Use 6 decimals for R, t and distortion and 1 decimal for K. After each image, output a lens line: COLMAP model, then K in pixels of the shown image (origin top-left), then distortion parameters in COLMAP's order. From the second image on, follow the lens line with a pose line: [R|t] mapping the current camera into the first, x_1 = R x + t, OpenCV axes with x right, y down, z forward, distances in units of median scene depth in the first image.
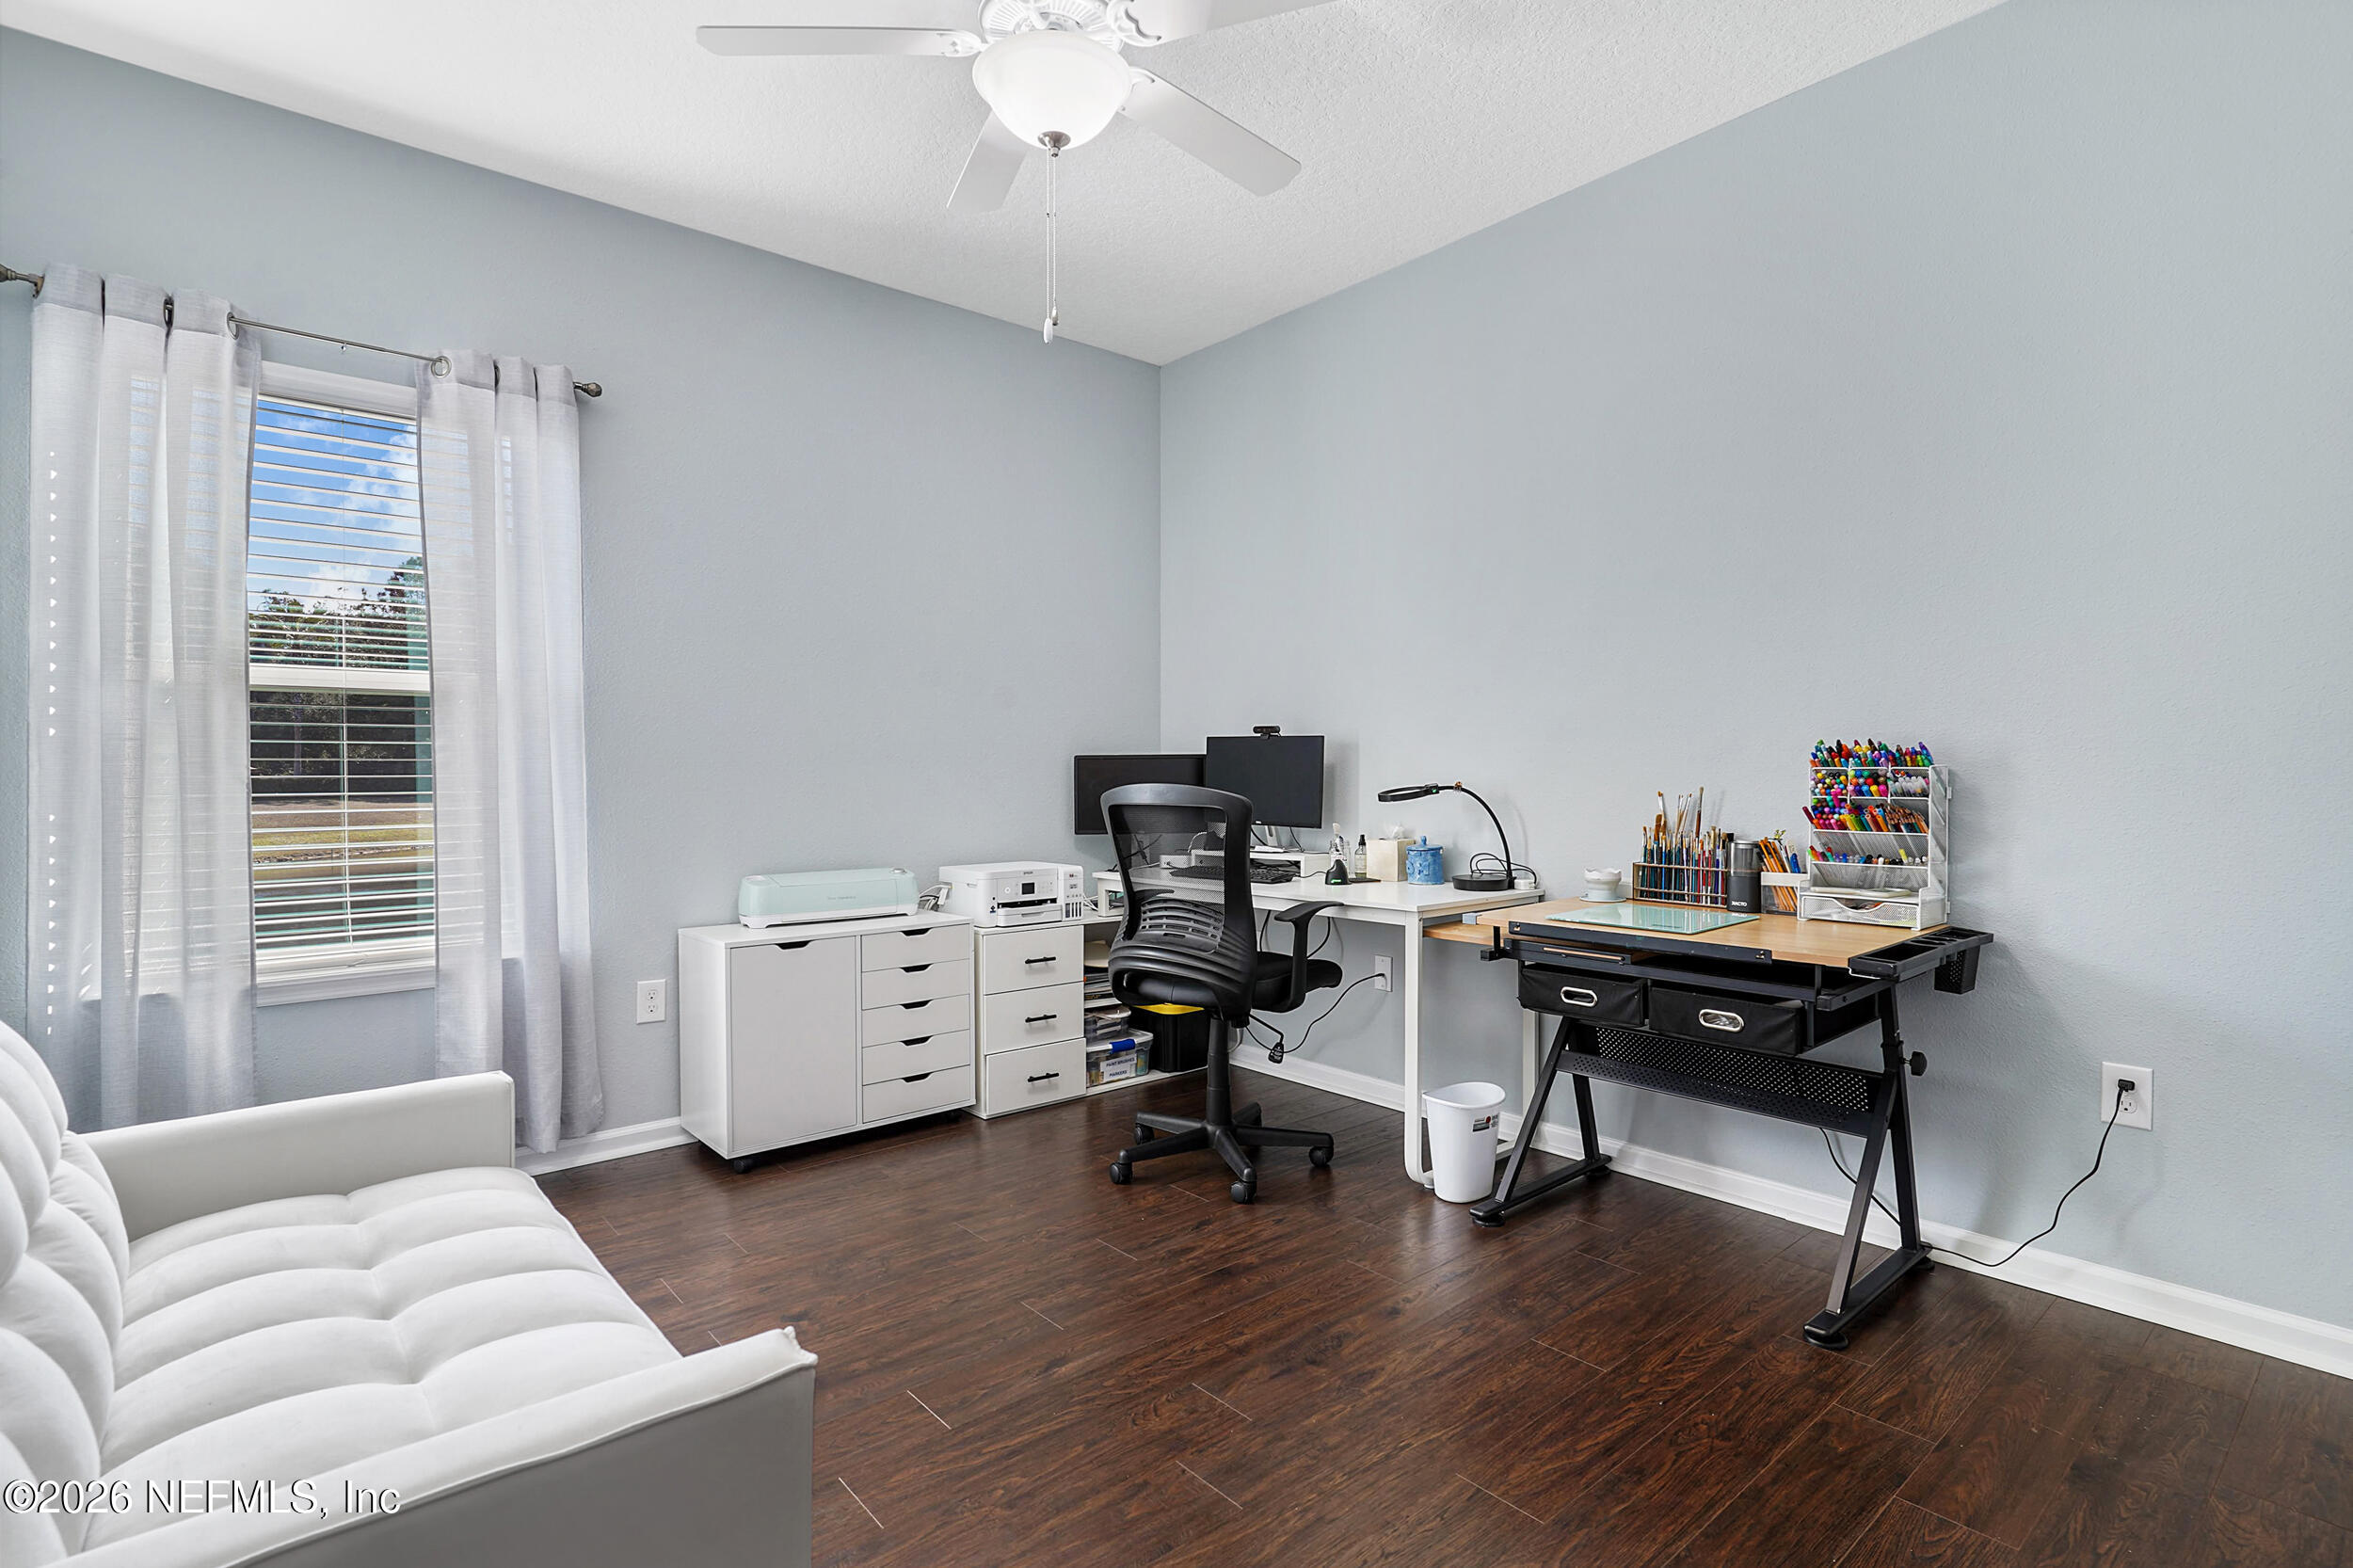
lens RADIAL K [[1139.8, 0, 1178.2], [0, 1139.8, 757.2], [0, 0, 1]] dist [-0.002402, 0.000690]
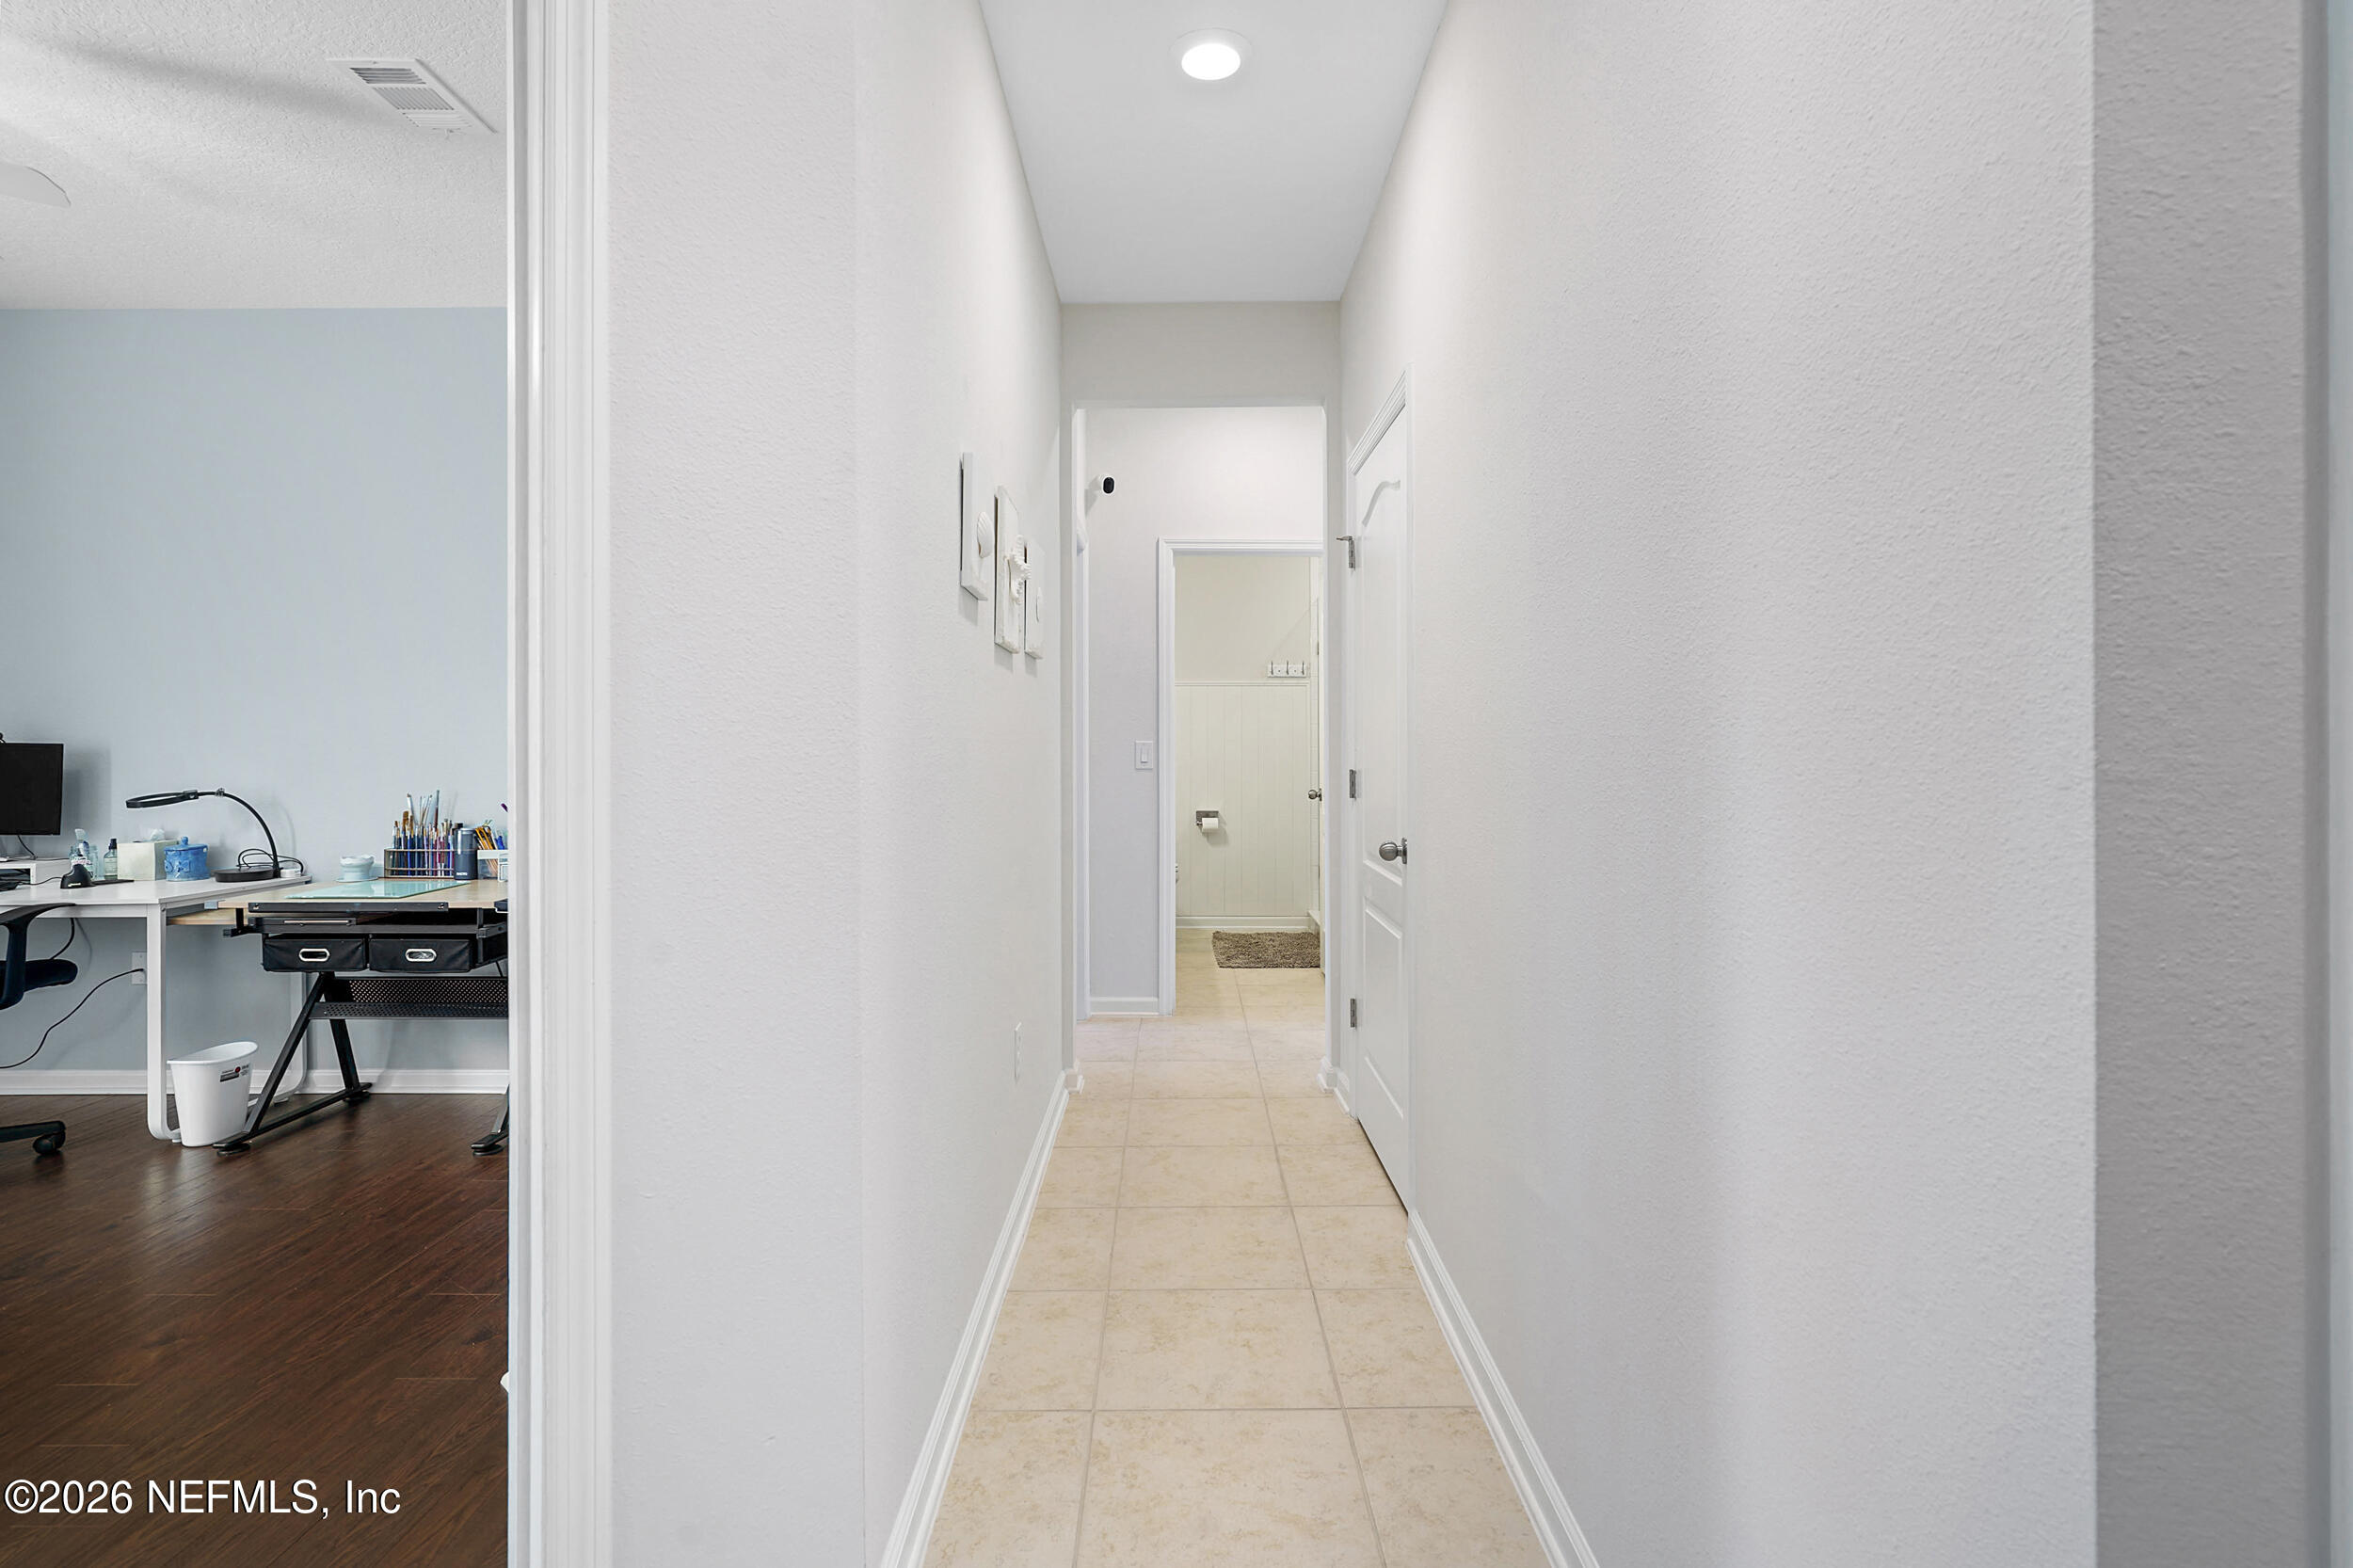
lens RADIAL K [[1139.8, 0, 1178.2], [0, 1139.8, 757.2], [0, 0, 1]] dist [-0.002402, 0.000690]
pose [[0.651212, -0.004446, 0.758883, 0.007405], [-0.009804, 0.999850, 0.014271, -0.038733], [-0.758833, -0.016734, 0.651071, -0.520550]]
